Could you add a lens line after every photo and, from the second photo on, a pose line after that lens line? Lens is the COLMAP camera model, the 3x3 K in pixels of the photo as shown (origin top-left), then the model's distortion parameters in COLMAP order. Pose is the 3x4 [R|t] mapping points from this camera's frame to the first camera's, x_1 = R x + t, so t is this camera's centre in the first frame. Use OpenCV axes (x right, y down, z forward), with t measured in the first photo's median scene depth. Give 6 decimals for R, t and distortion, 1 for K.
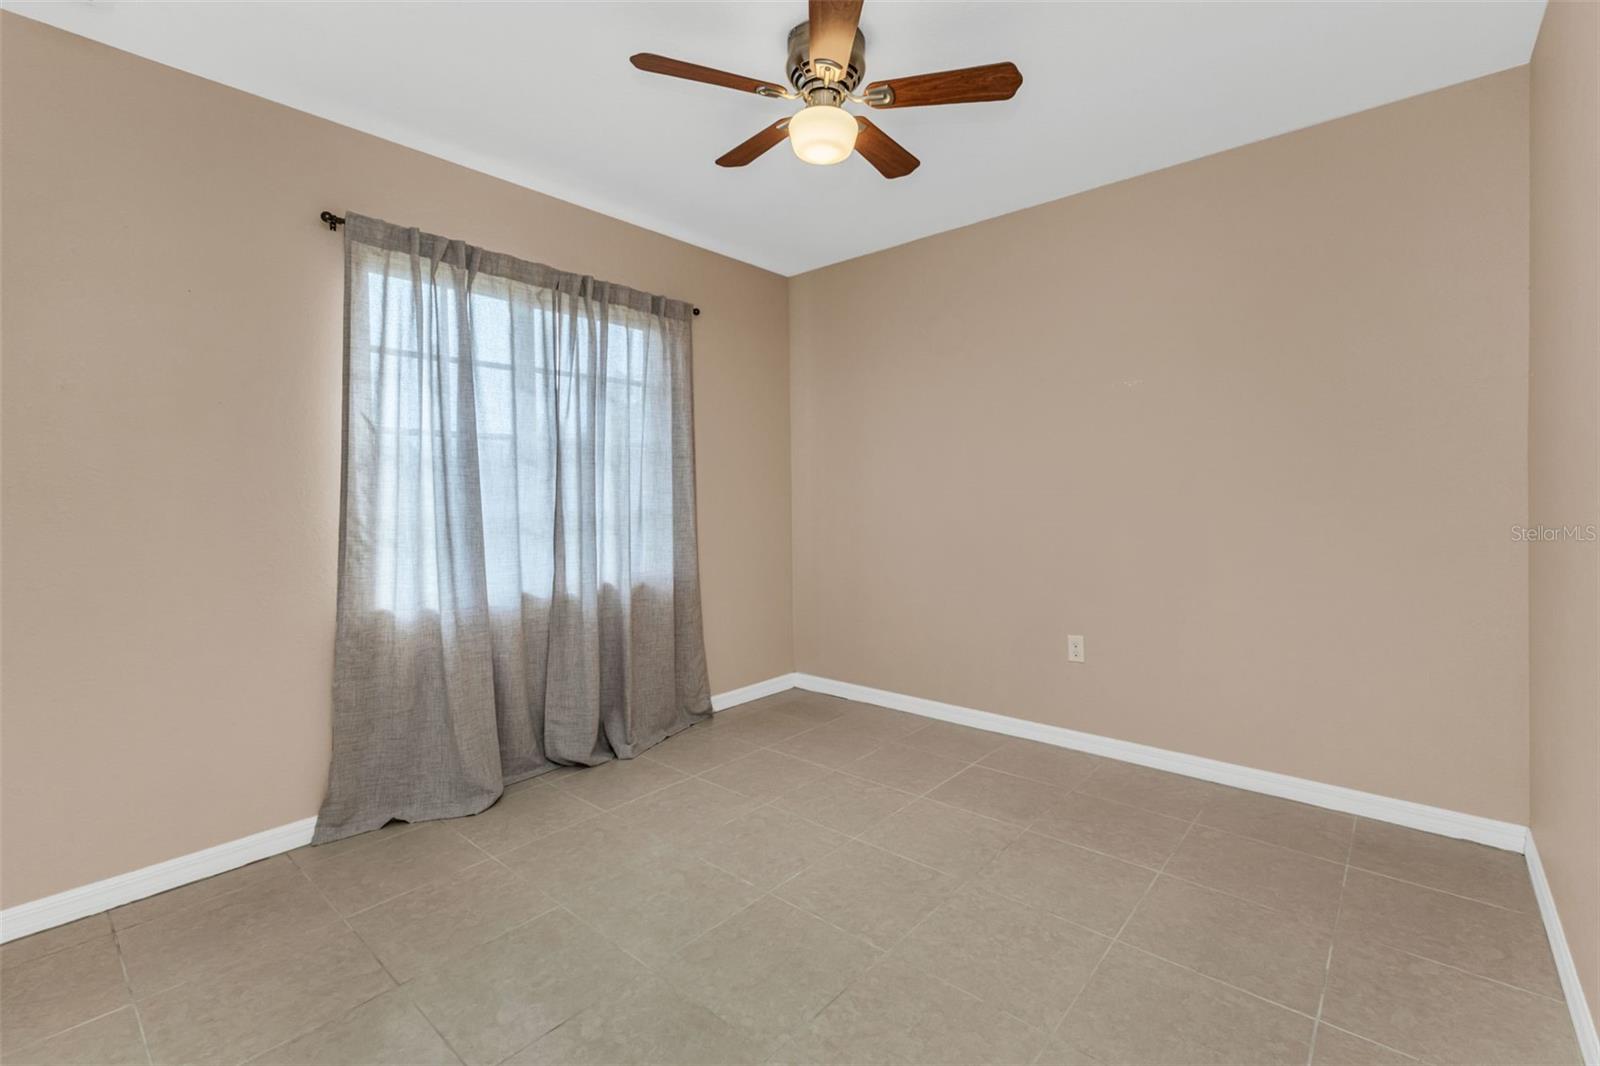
lens RADIAL K [[693.7, 0, 804.8], [0, 693.7, 505.8], [0, 0, 1]] dist [-0.000822, -0.000034]
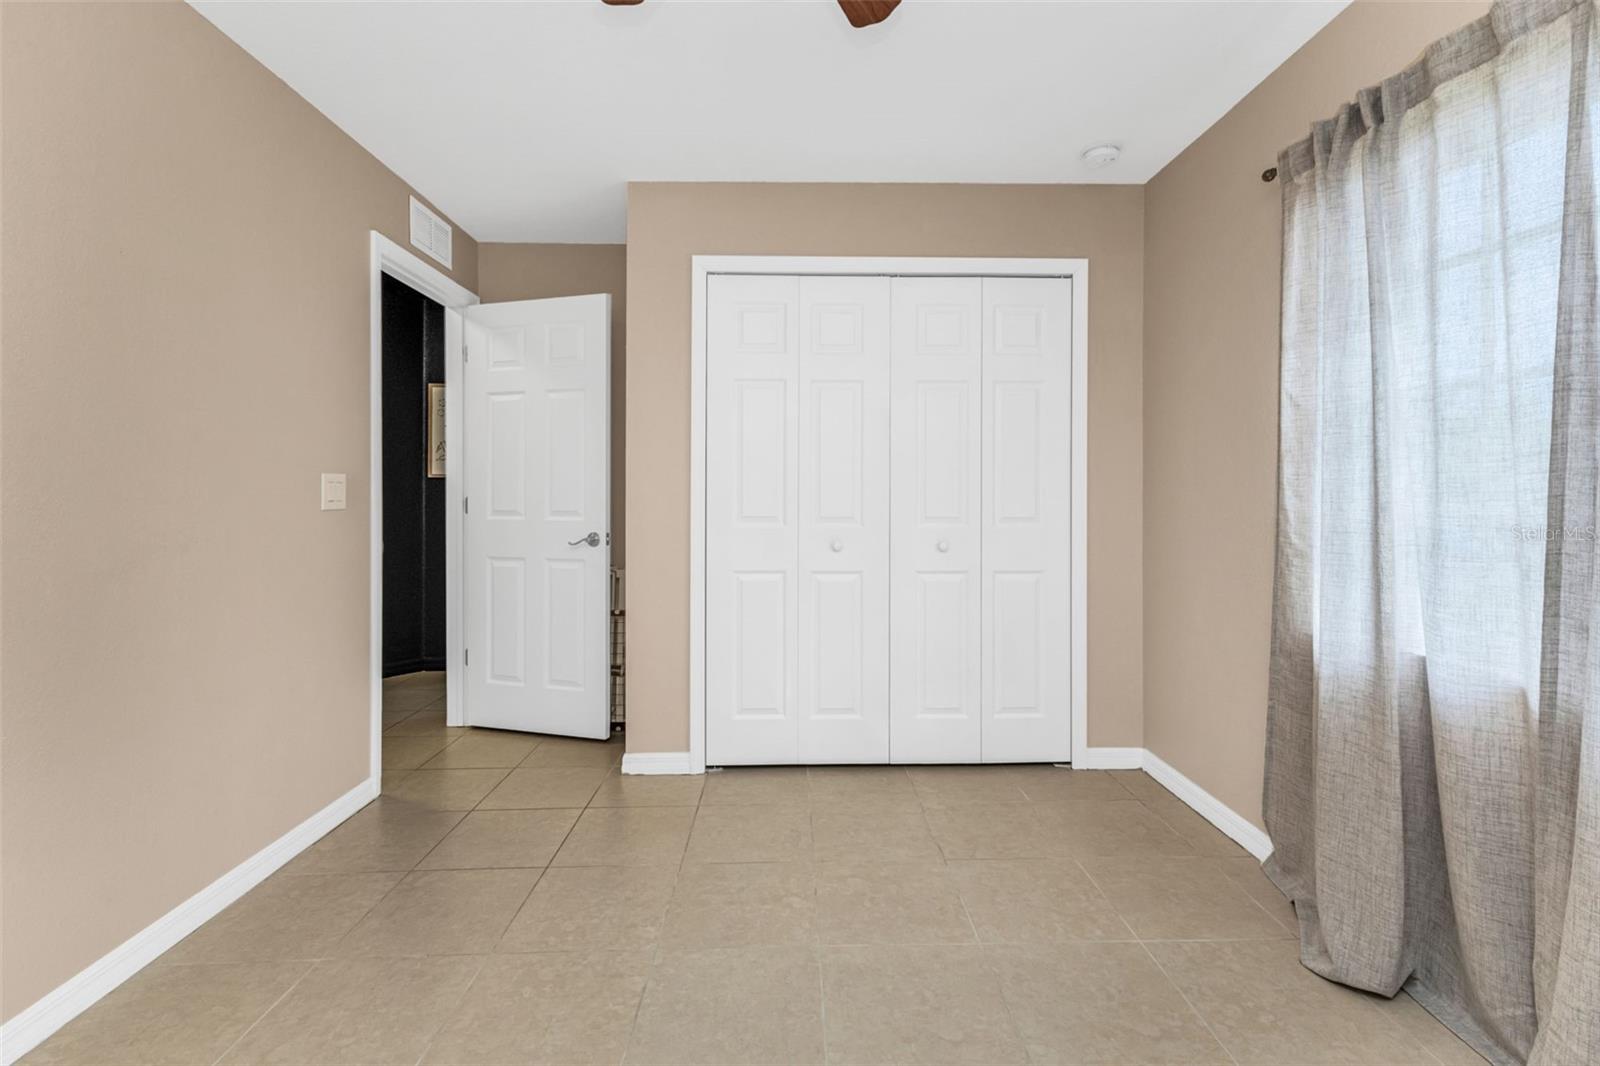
lens RADIAL K [[693.7, 0, 812.9], [0, 693.7, 488.2], [0, 0, 1]] dist [-0.000822, -0.000034]
pose [[-0.729617, 0.011141, -0.683766, 0.346754], [0.004943, 0.999927, 0.011018, -0.027610], [0.683838, 0.004659, -0.729619, 1.232065]]
